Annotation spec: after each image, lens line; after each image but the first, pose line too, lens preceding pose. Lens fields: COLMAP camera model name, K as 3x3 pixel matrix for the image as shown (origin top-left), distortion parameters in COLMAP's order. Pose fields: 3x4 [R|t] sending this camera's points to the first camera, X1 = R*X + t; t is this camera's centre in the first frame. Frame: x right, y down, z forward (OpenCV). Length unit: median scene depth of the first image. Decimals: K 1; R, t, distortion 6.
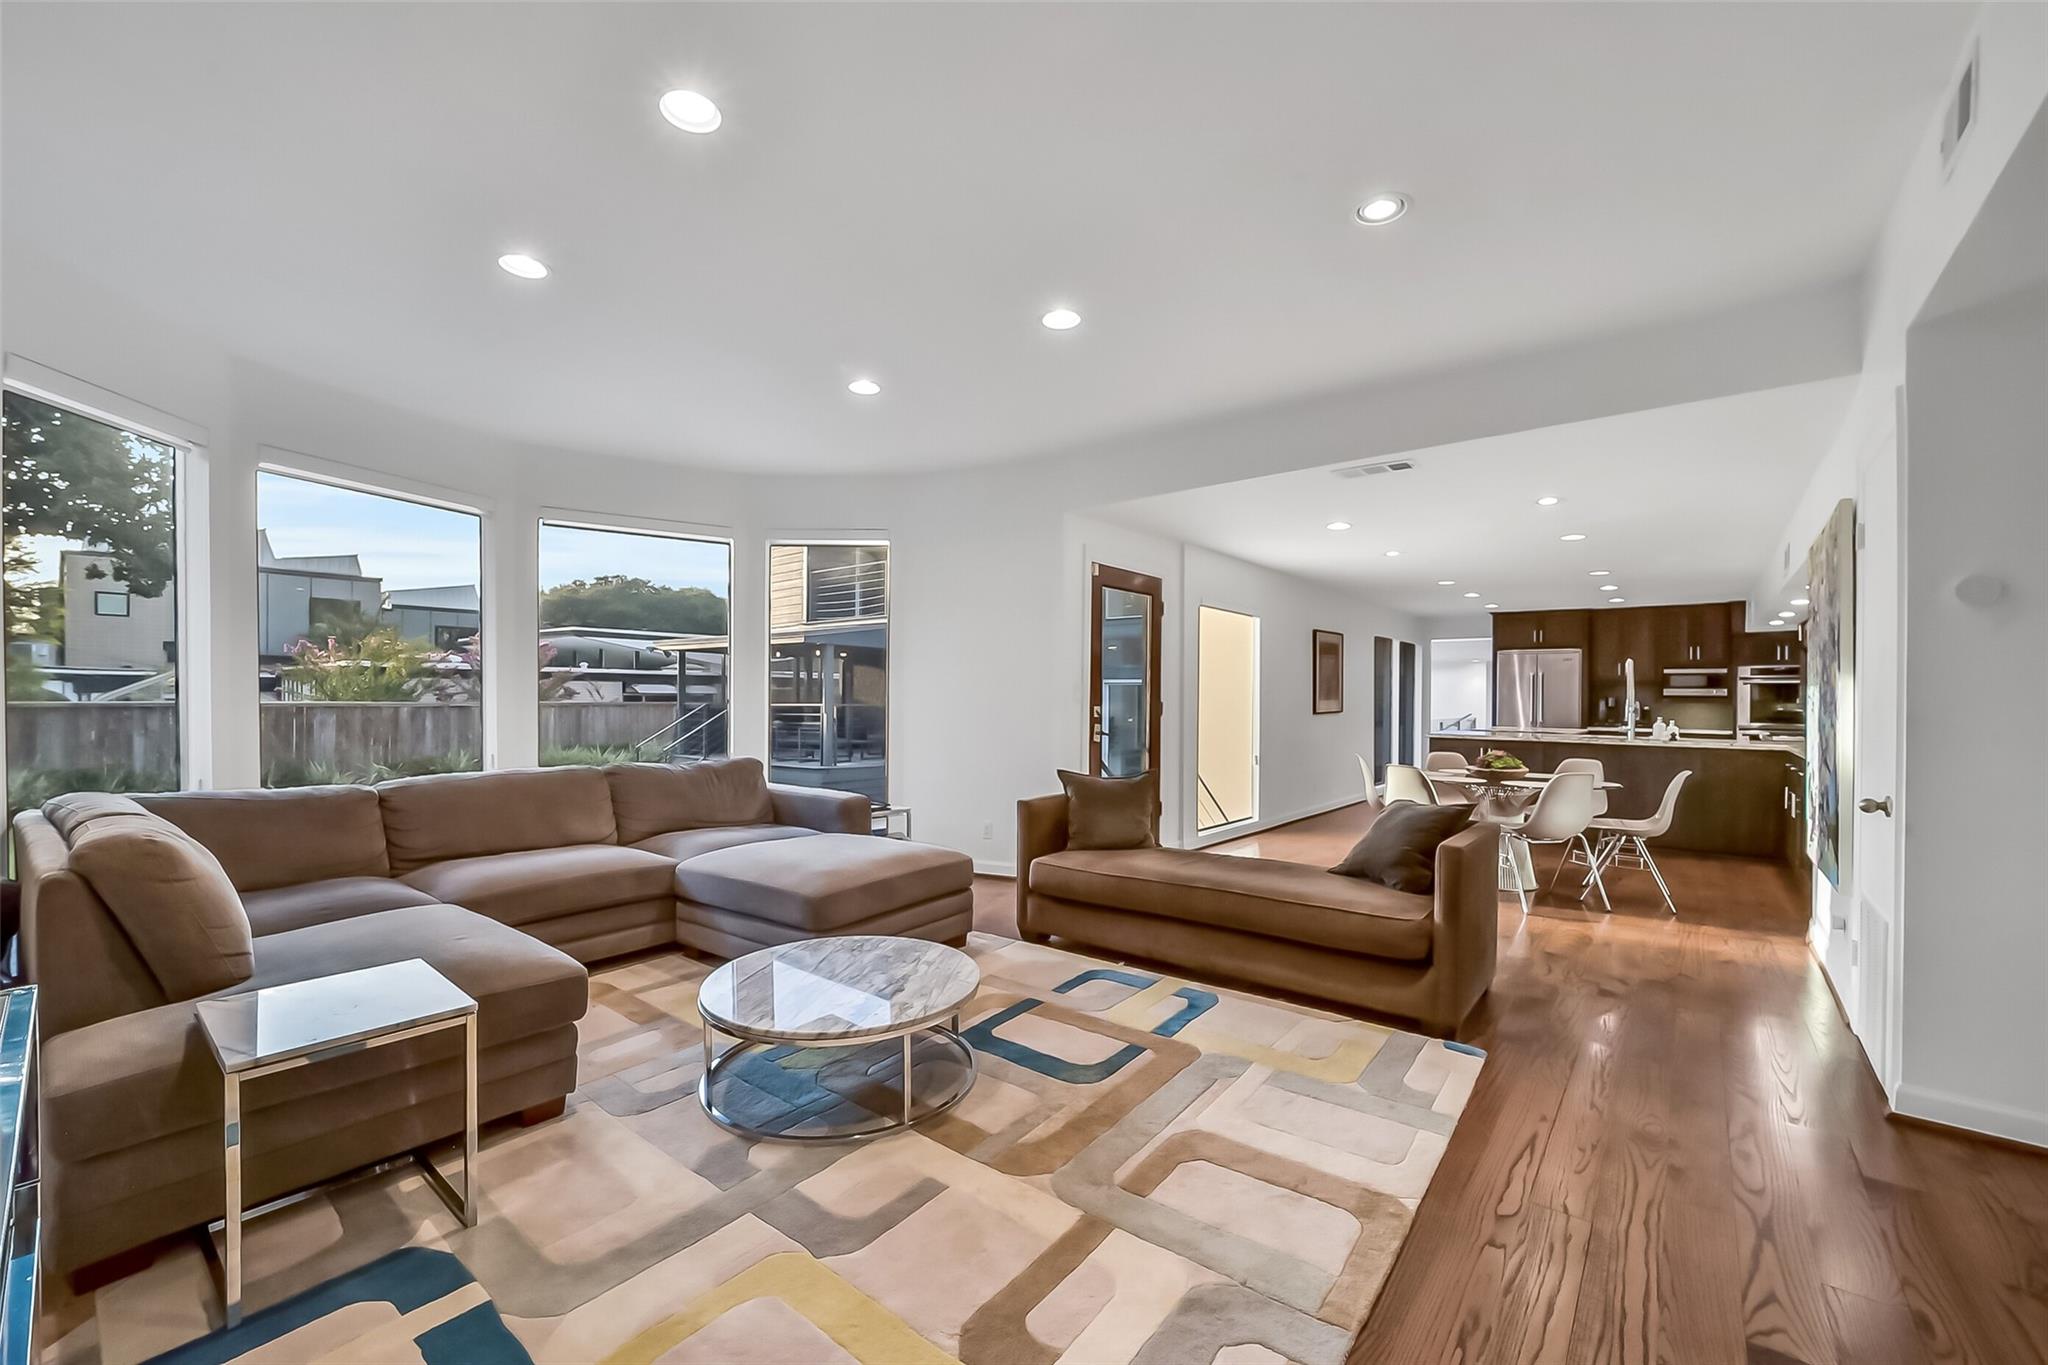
lens RADIAL K [[812.5, 0, 1028.7], [0, 812.5, 681.3], [0, 0, 1]] dist [-0.036798, 0.010078]
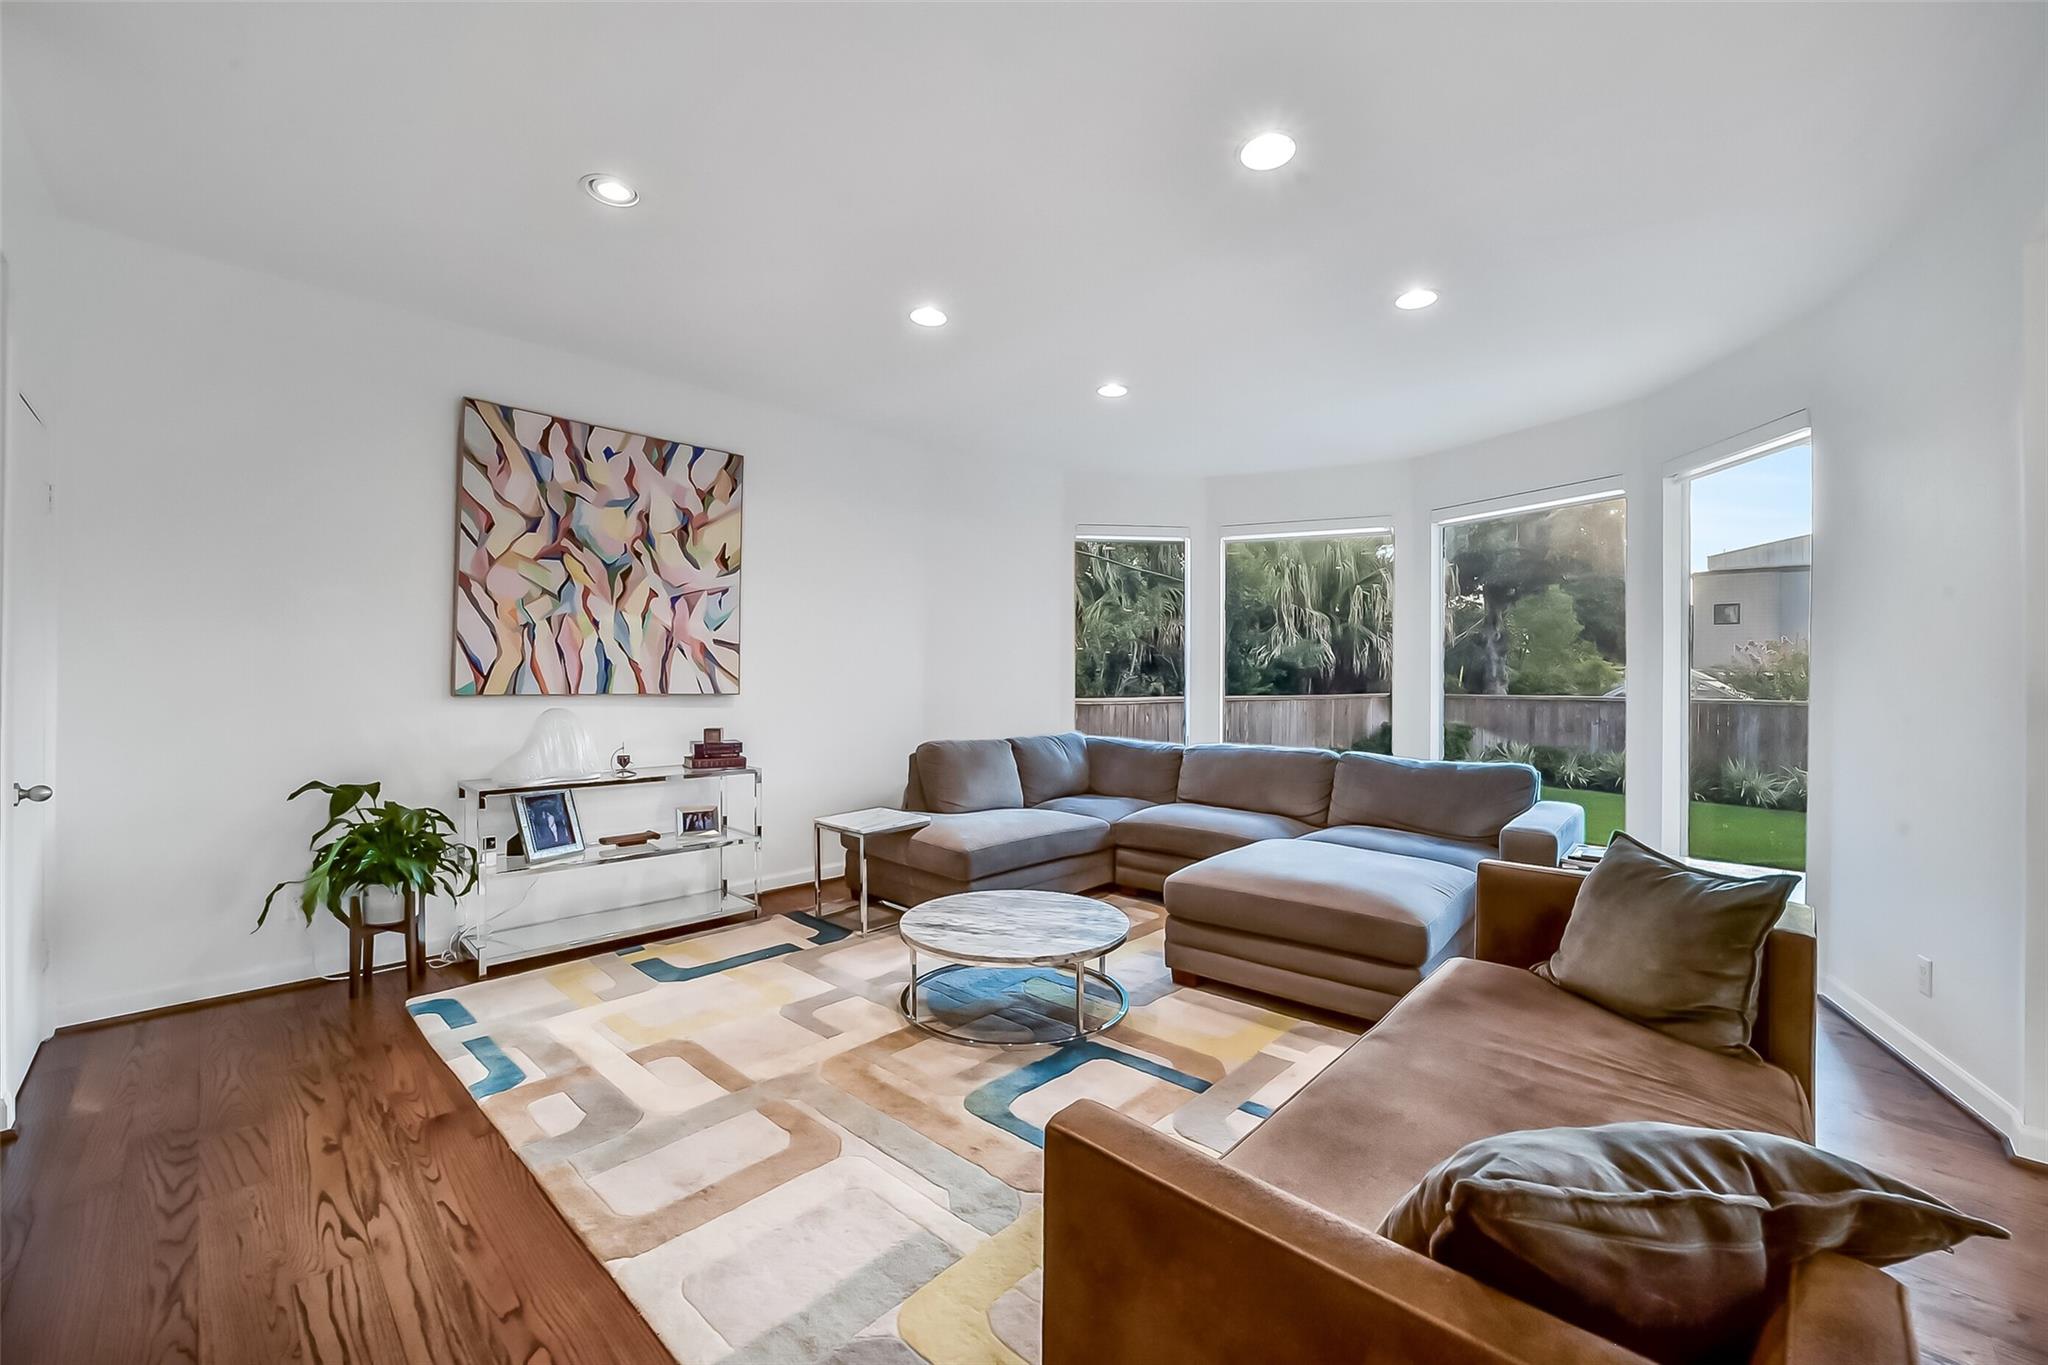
lens RADIAL K [[812.5, 0, 1028.7], [0, 812.5, 681.3], [0, 0, 1]] dist [-0.036798, 0.010078]
pose [[-0.070356, -0.003993, -0.997514, 0.686577], [0.003504, 0.999985, -0.004250, 0.015553], [0.997516, -0.003794, -0.070340, 0.791865]]
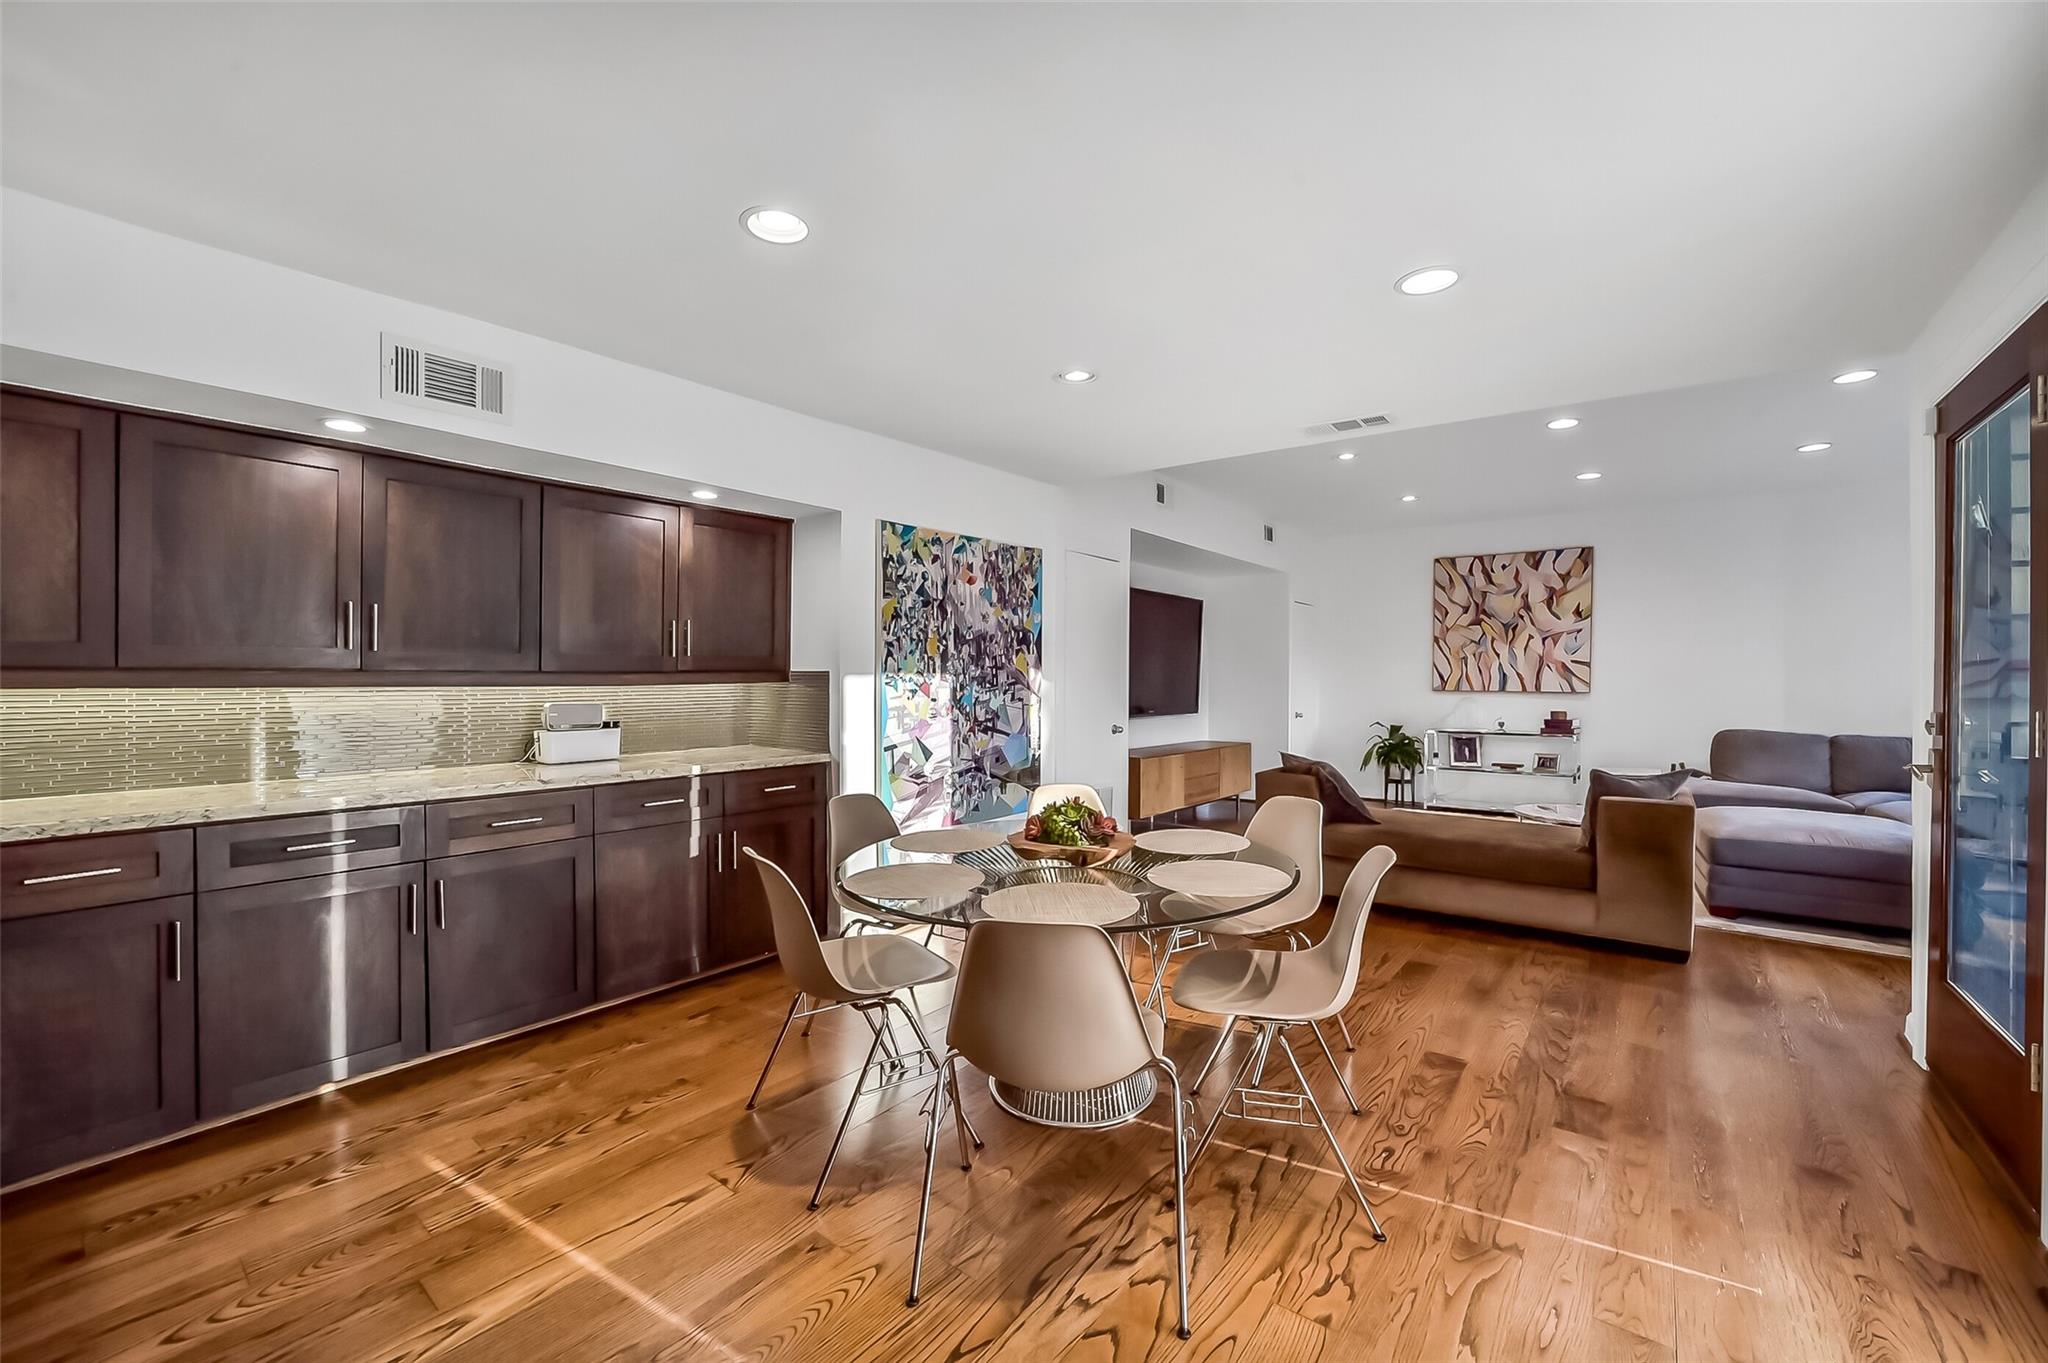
lens RADIAL K [[803.0, 0, 1026.8], [0, 803.0, 679.7], [0, 0, 1]] dist [-0.033841, 0.007649]
pose [[-0.999593, -0.011007, -0.026312, 0.957869], [-0.010625, 0.999837, -0.014614, 0.040933], [0.026469, -0.014328, -0.999547, 2.257585]]
